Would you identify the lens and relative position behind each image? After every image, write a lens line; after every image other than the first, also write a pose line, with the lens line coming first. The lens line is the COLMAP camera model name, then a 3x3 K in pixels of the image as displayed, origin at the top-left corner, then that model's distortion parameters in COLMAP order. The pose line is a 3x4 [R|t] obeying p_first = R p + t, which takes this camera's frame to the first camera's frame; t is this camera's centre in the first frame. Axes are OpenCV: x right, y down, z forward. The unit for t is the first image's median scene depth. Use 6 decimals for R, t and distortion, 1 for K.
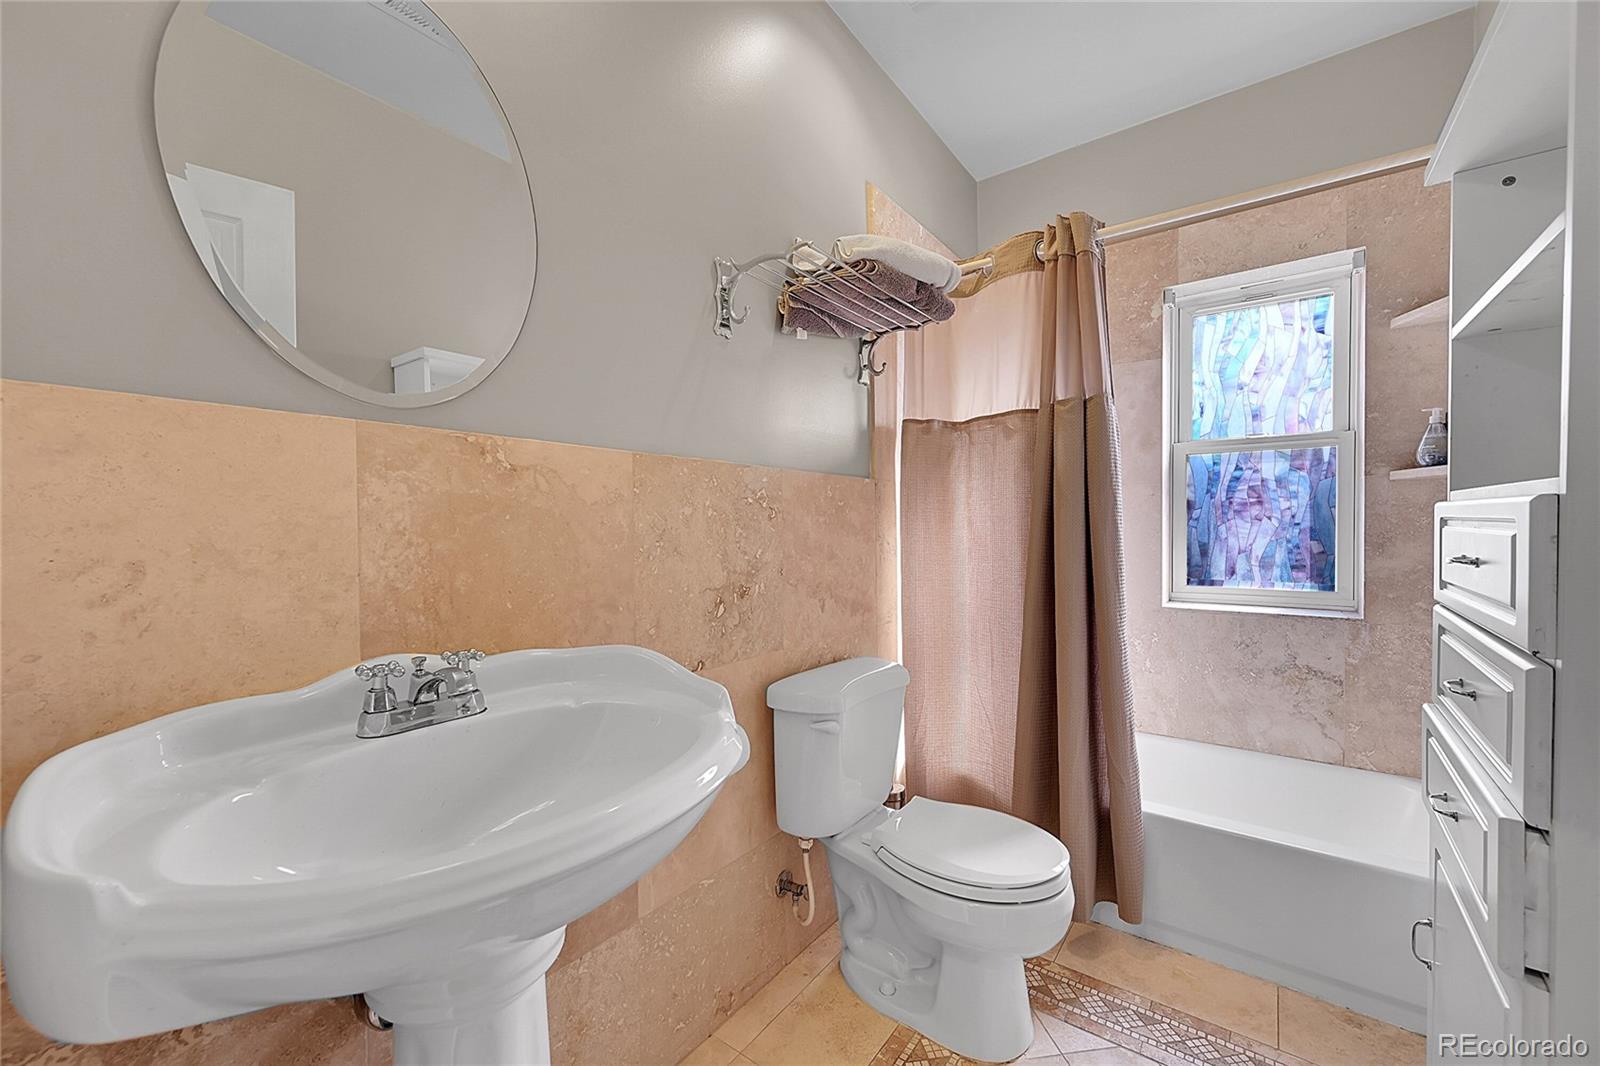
lens RADIAL K [[626.8, 0, 802.2], [0, 626.8, 531.4], [0, 0, 1]] dist [-0.001448, -0.000098]
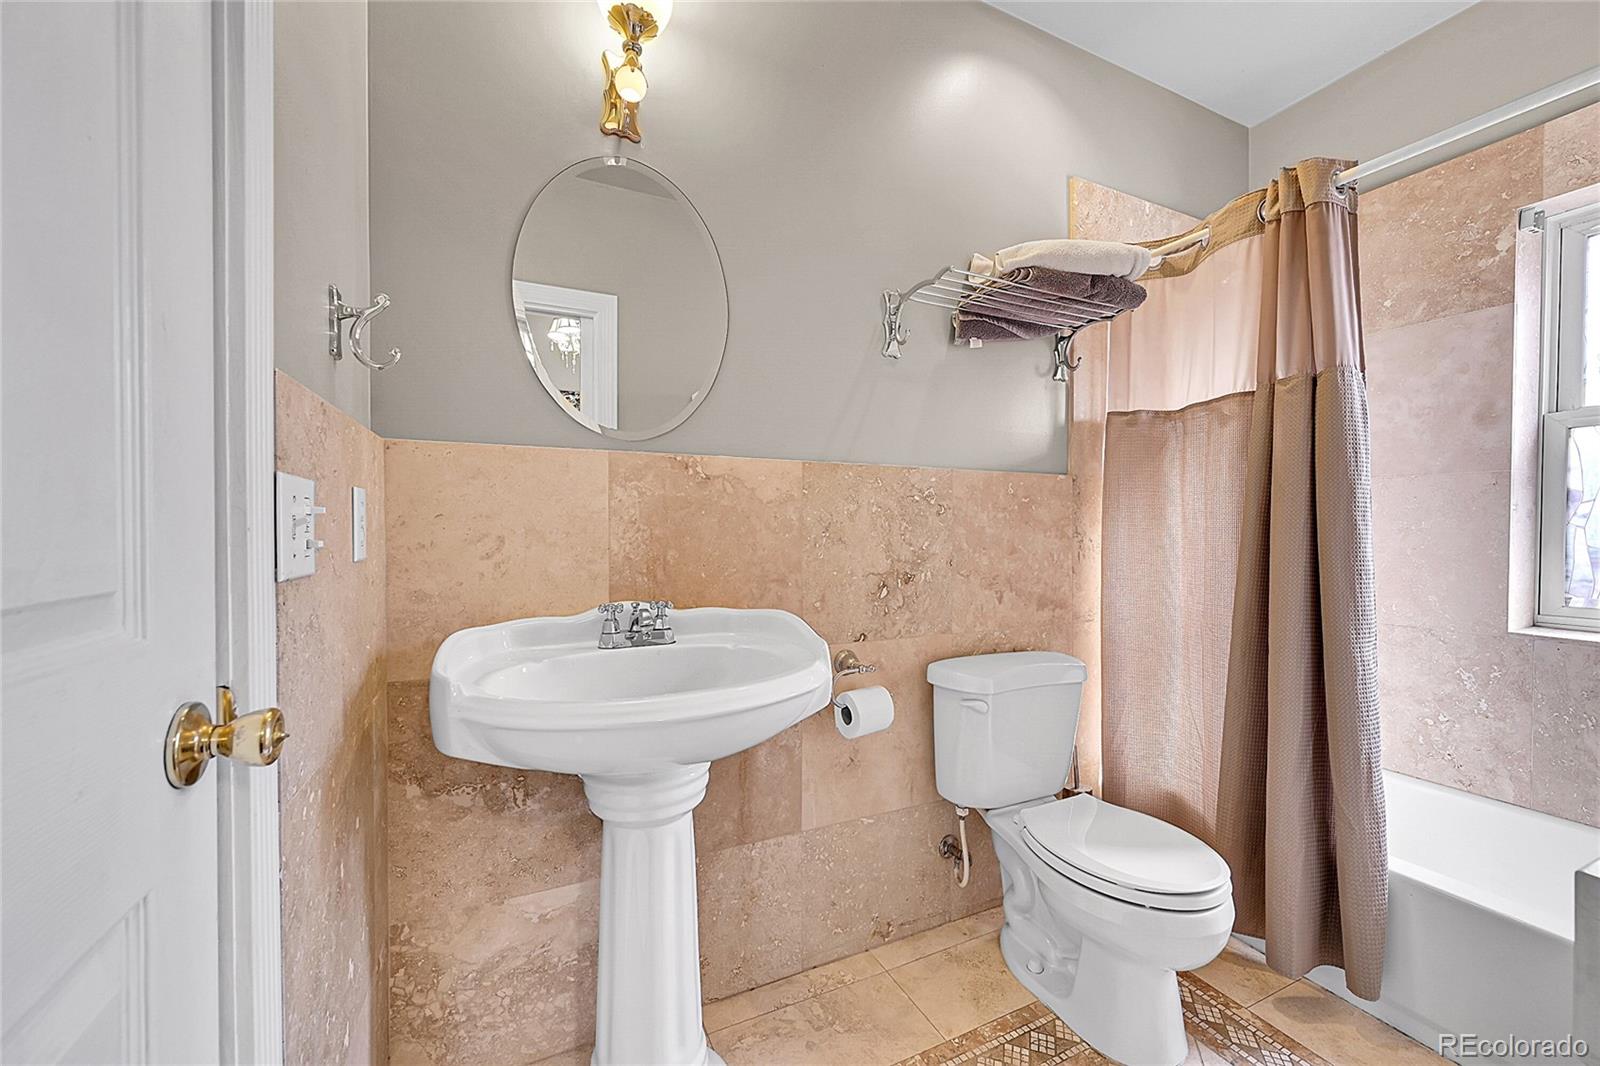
lens RADIAL K [[626.8, 0, 805.1], [0, 626.8, 530.3], [0, 0, 1]] dist [-0.001448, -0.000098]
pose [[0.884019, 0.011146, -0.467318, 0.259125], [-0.011249, 0.999933, 0.002571, 0.007496], [0.467316, 0.002984, 0.884085, -0.092076]]
